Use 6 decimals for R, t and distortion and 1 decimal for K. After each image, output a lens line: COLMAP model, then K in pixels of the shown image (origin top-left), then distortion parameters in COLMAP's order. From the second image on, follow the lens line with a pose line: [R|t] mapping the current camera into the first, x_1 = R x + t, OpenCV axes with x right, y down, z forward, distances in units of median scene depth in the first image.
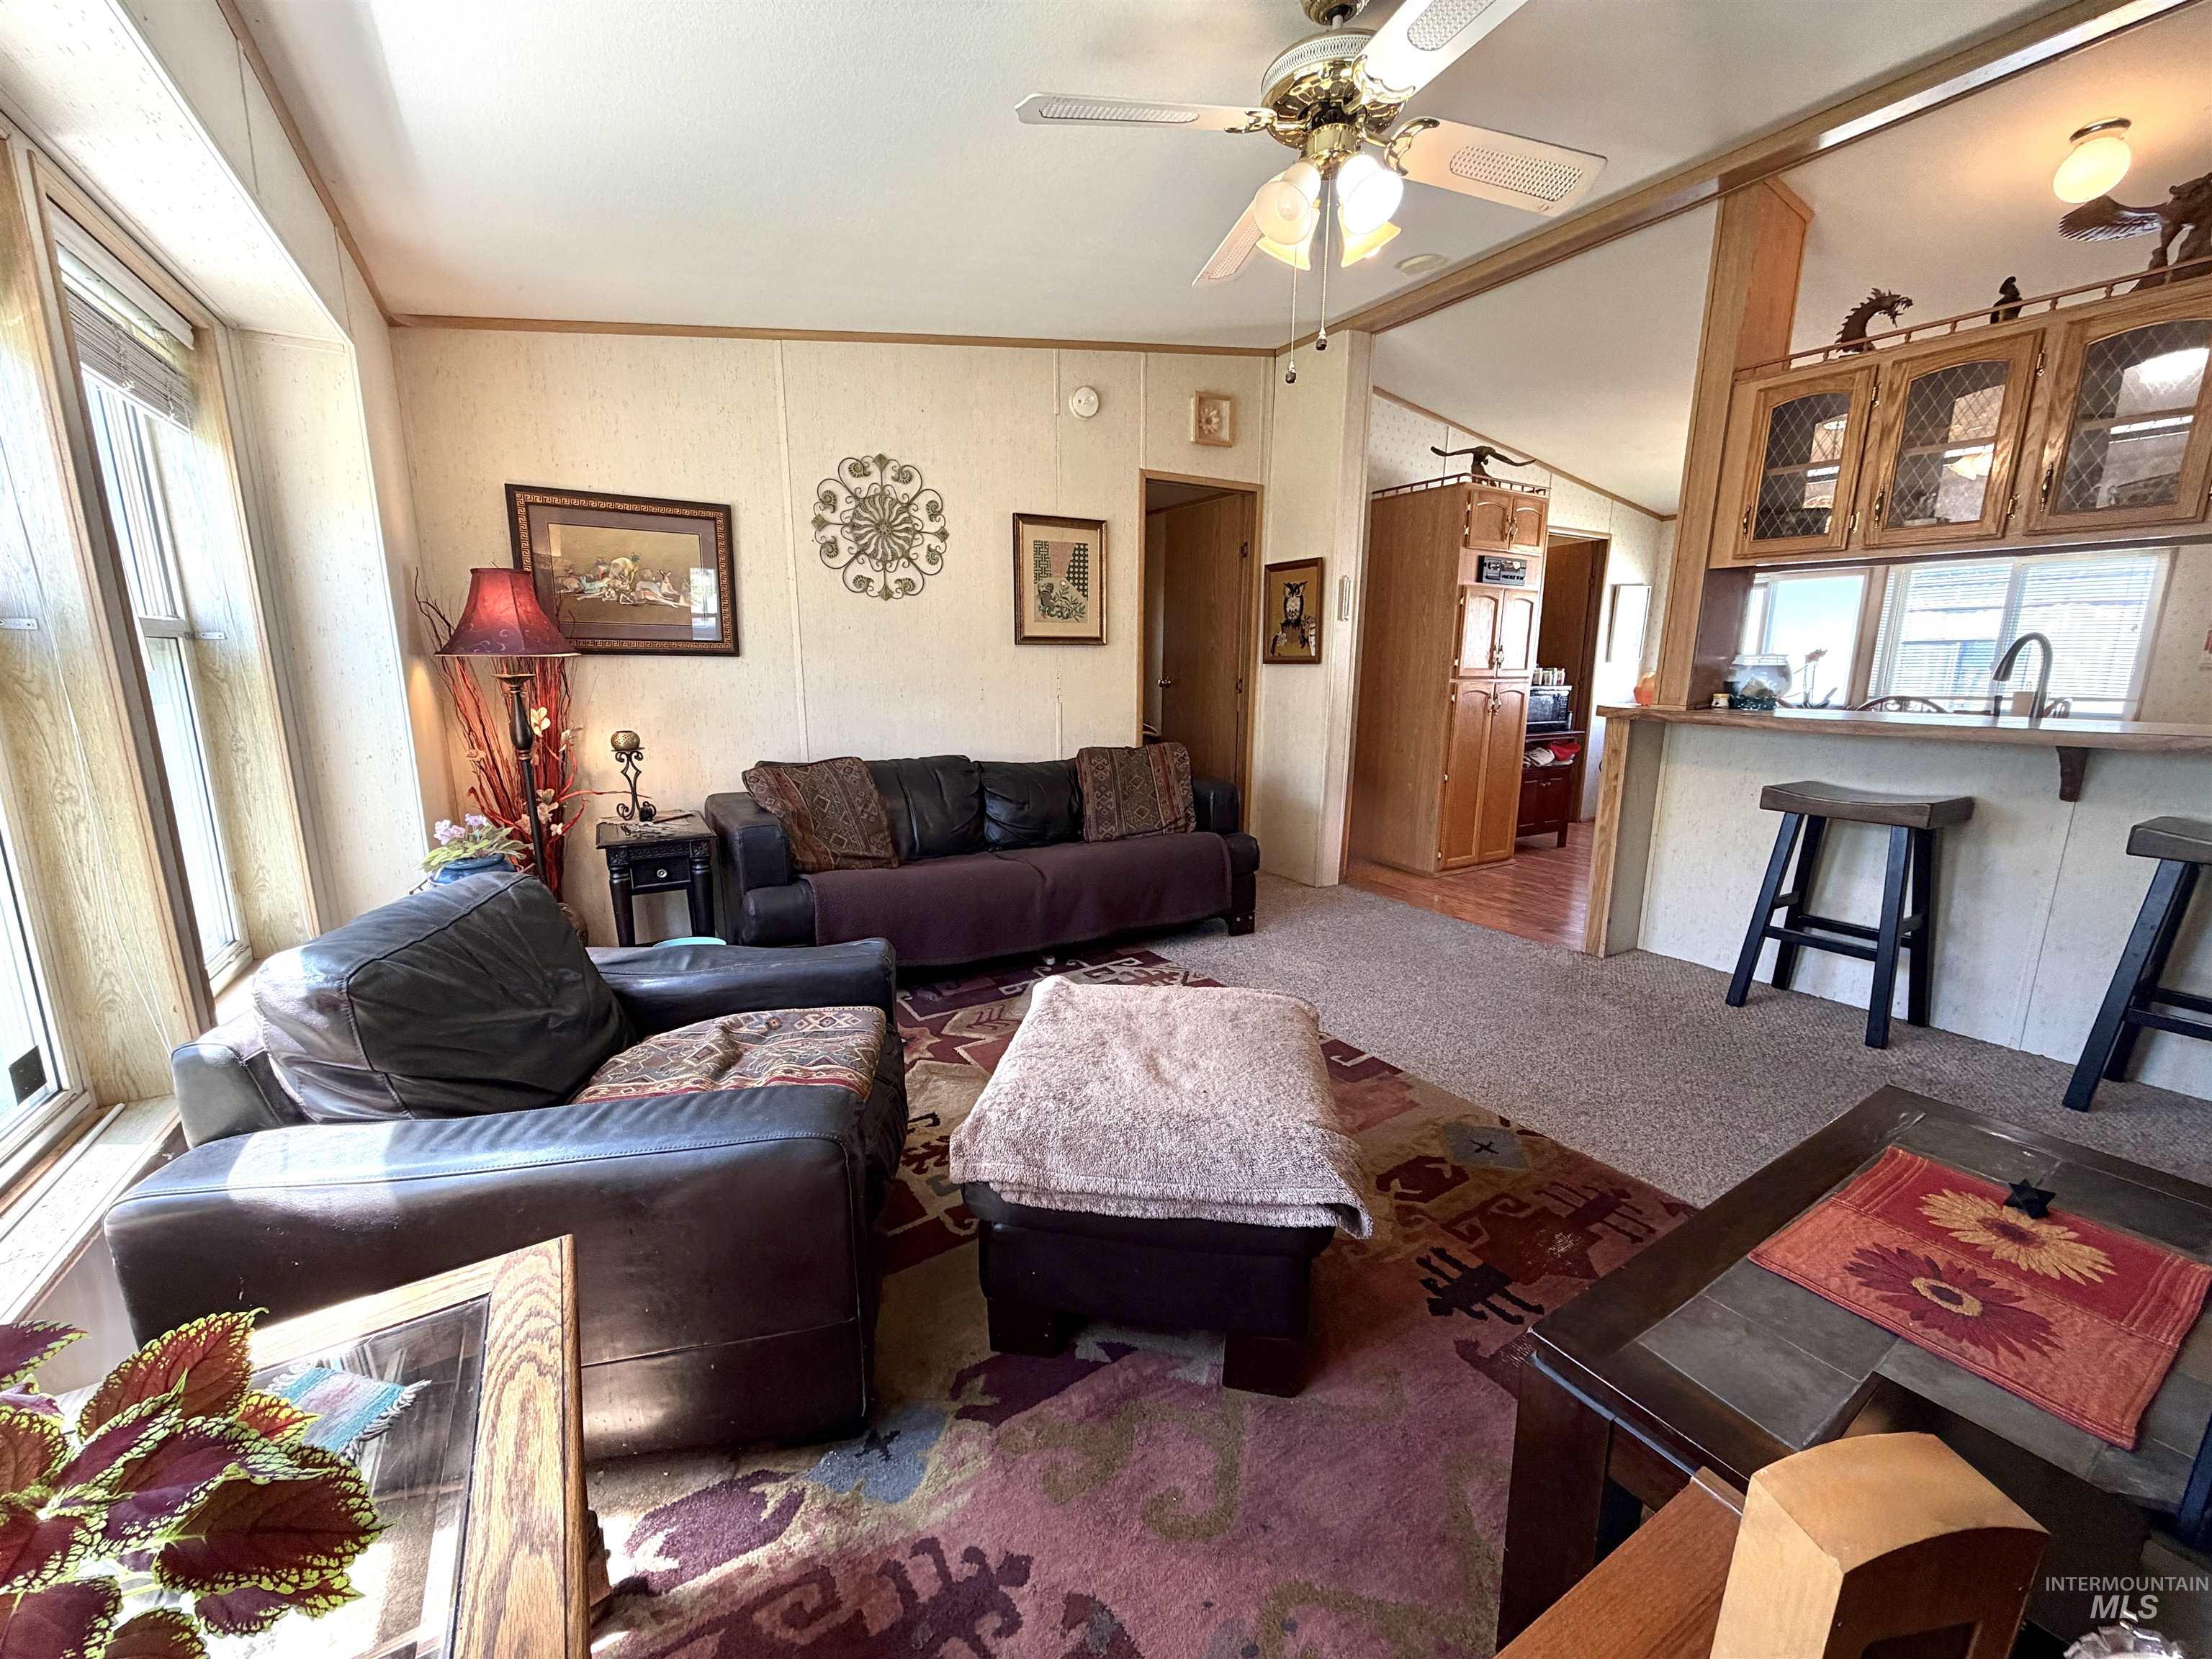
lens RADIAL K [[881.3, 0, 1099.6], [0, 881.3, 831.5], [0, 0, 1]] dist [0.000621, -0.000750]
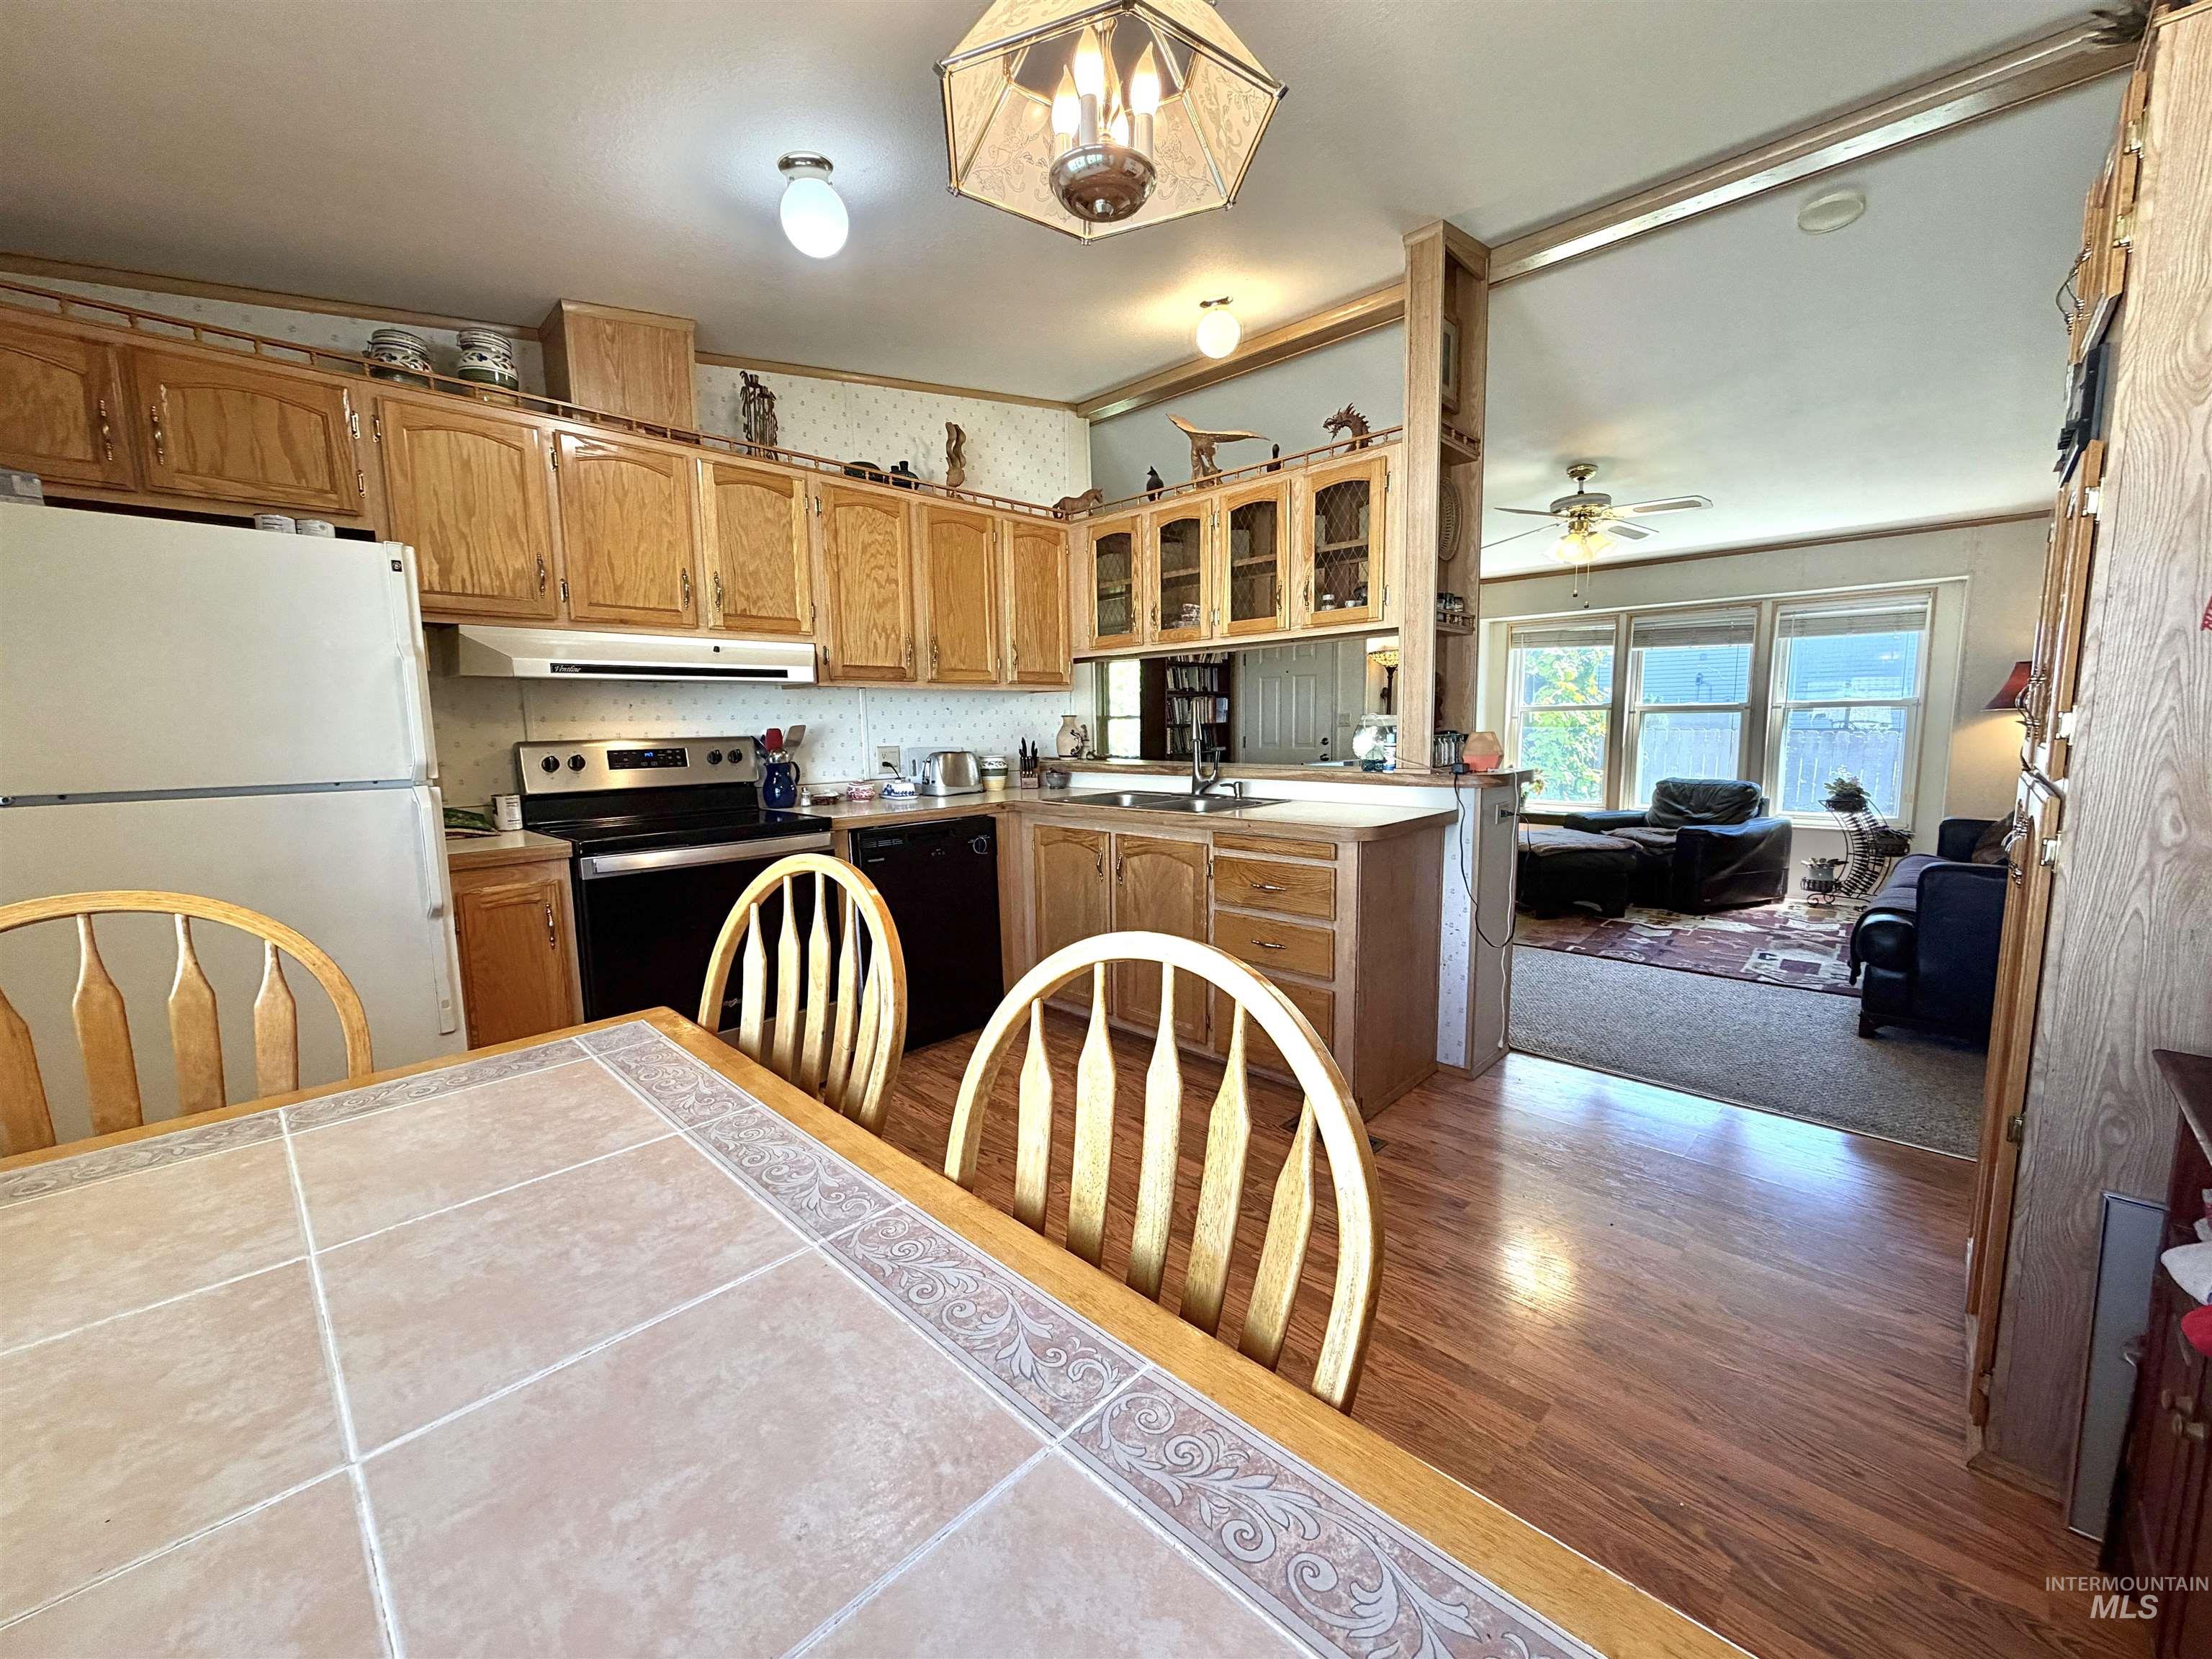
lens RADIAL K [[881.3, 0, 1099.1], [0, 881.3, 834.9], [0, 0, 1]] dist [0.000621, -0.000750]
pose [[-0.967831, 0.041767, -0.248112, 1.129481], [-0.037695, 0.950924, 0.307119, -0.313008], [0.248763, 0.306592, -0.918759, 1.615170]]
